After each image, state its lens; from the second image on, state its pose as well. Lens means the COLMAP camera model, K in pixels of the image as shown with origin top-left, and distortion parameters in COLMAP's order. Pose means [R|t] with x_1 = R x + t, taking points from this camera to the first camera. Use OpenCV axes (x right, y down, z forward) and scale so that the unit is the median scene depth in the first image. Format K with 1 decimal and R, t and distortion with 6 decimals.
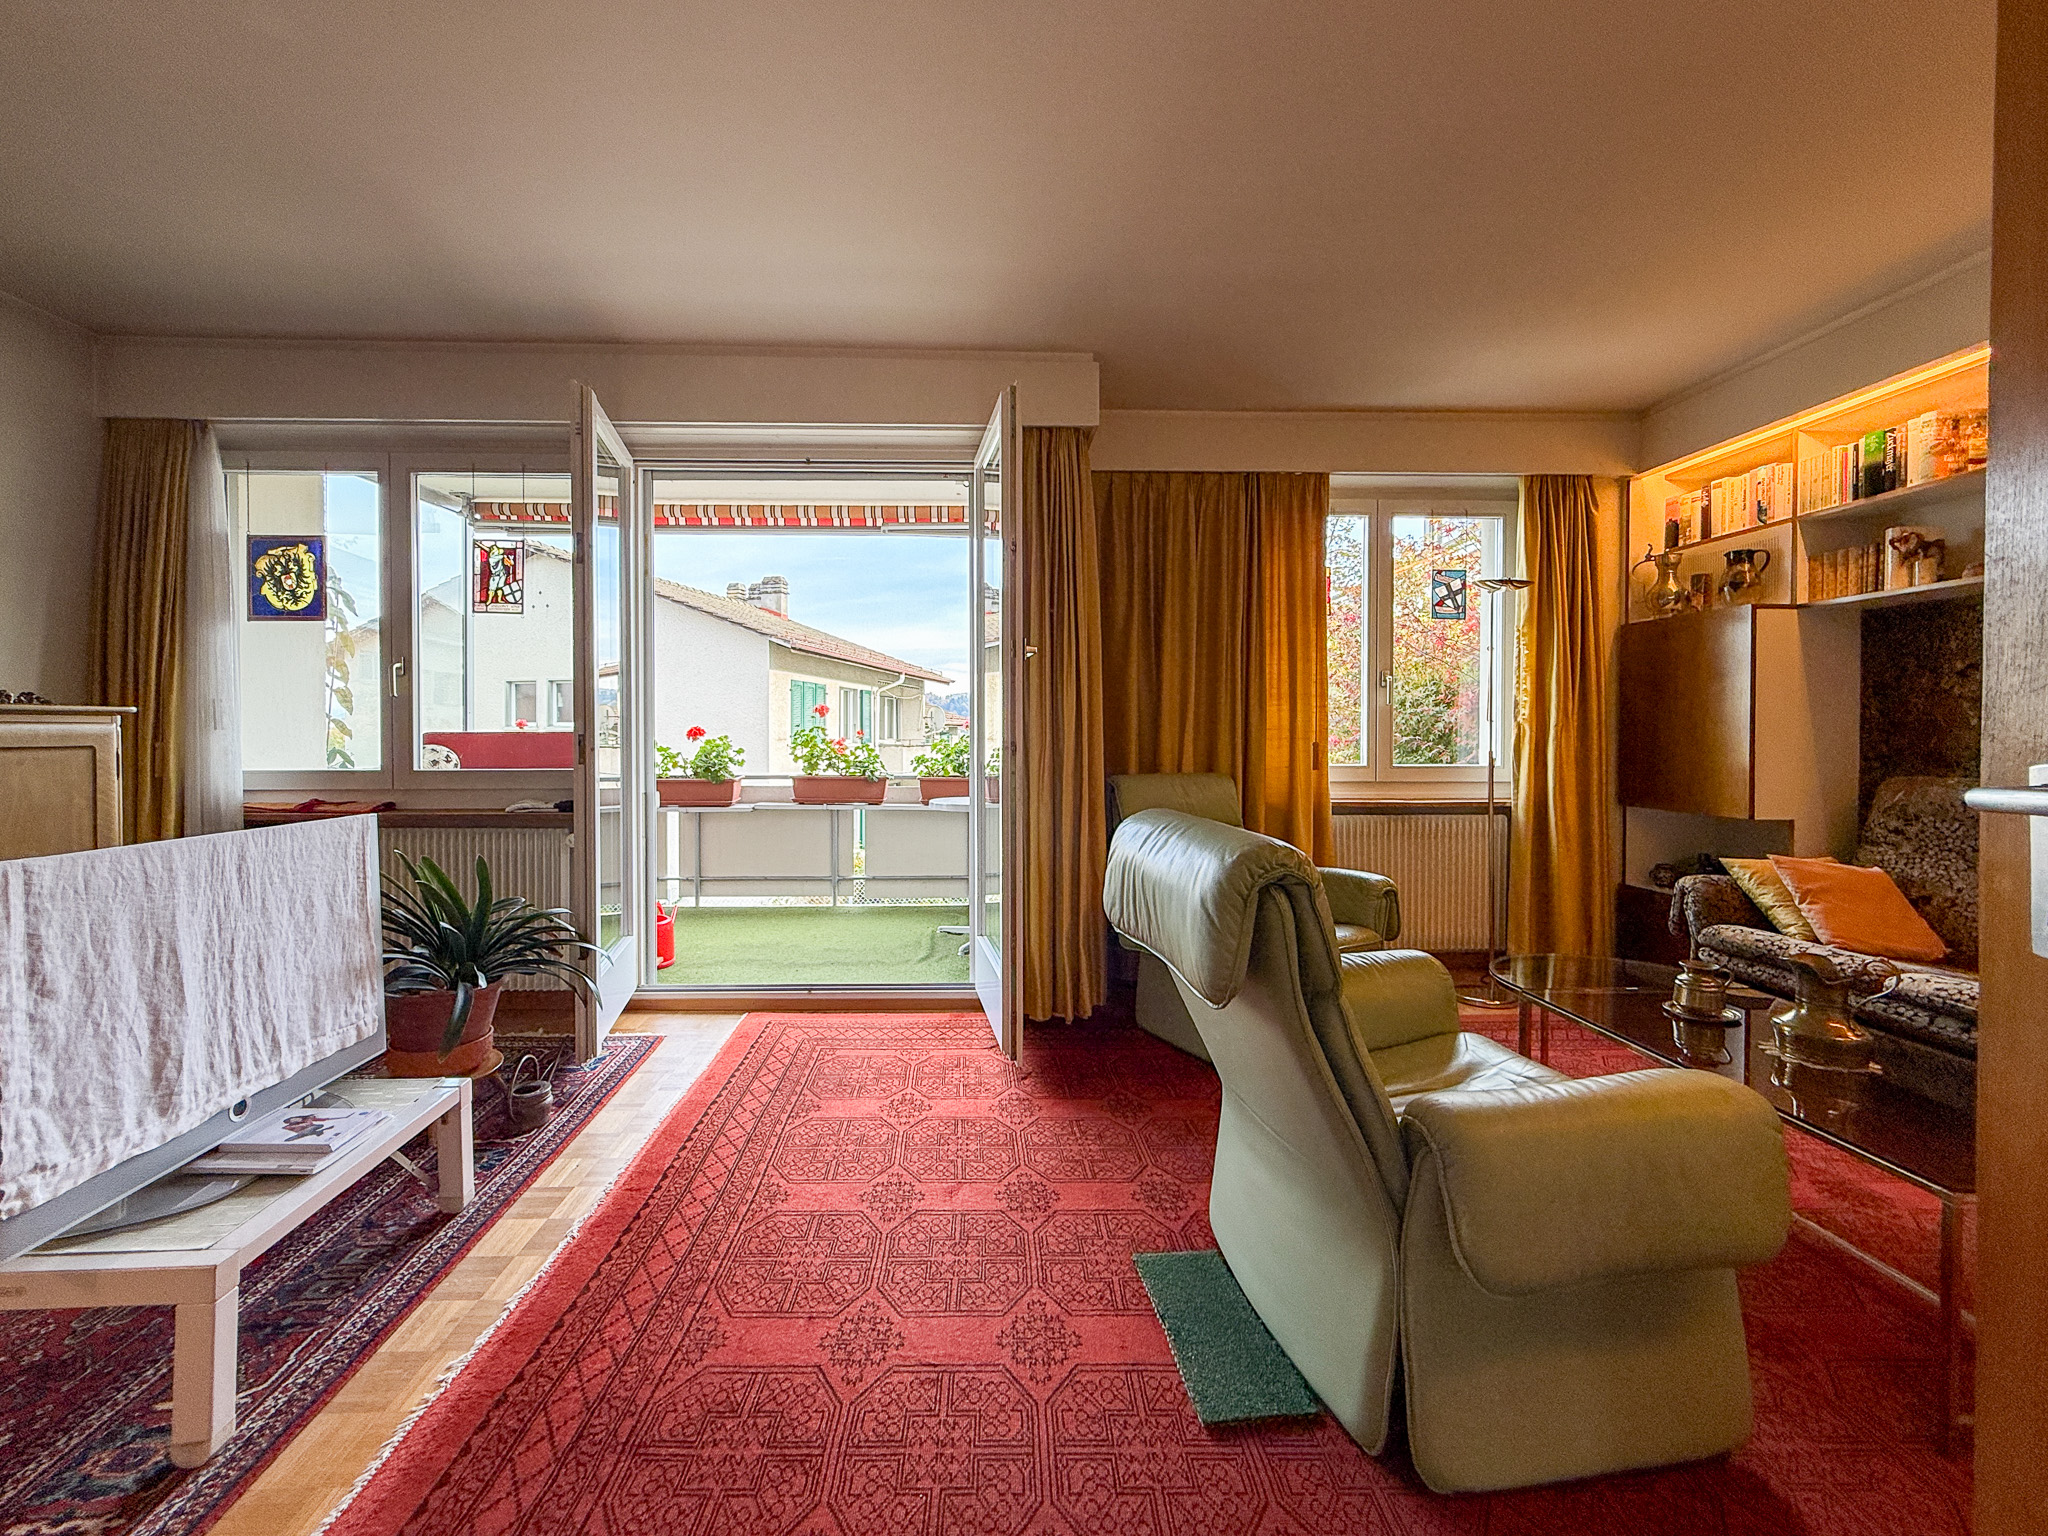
lens RADIAL K [[829.3, 0, 1006.6], [0, 829.3, 746.6], [0, 0, 1]] dist [-0.001635, -0.000083]
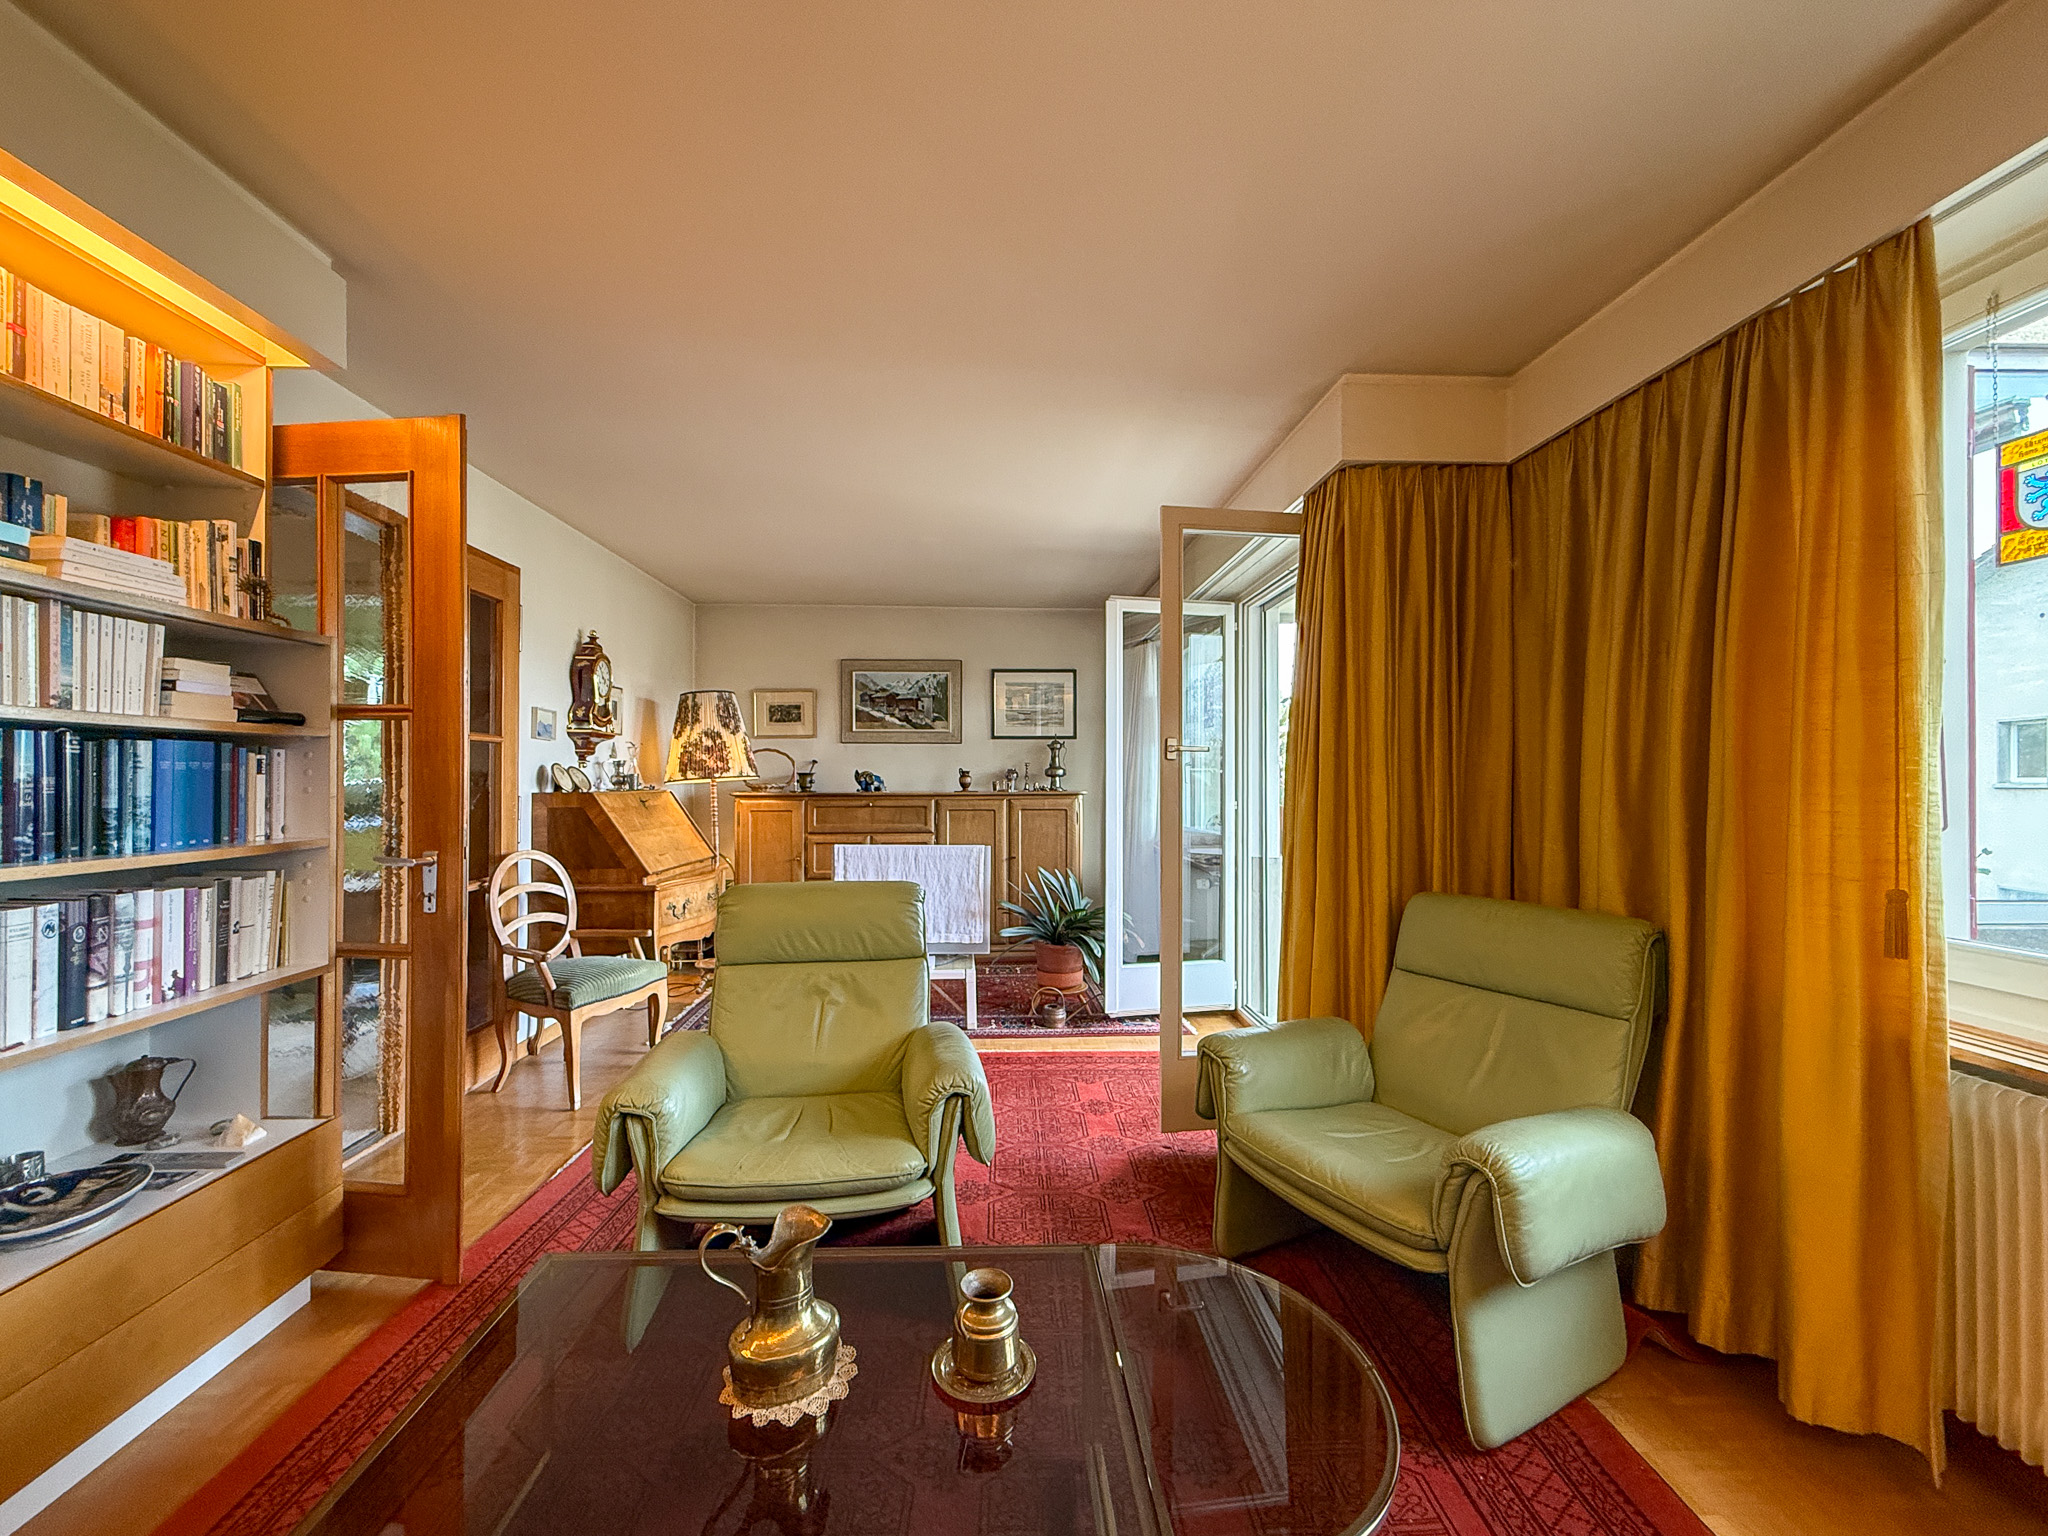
lens RADIAL K [[829.3, 0, 1025.6], [0, 829.3, 770.1], [0, 0, 1]] dist [-0.001635, -0.000083]
pose [[0.031854, -0.005752, -0.999476, 0.236205], [-0.011095, 0.999920, -0.006108, -0.016950], [0.999431, 0.011284, 0.031787, 0.169028]]
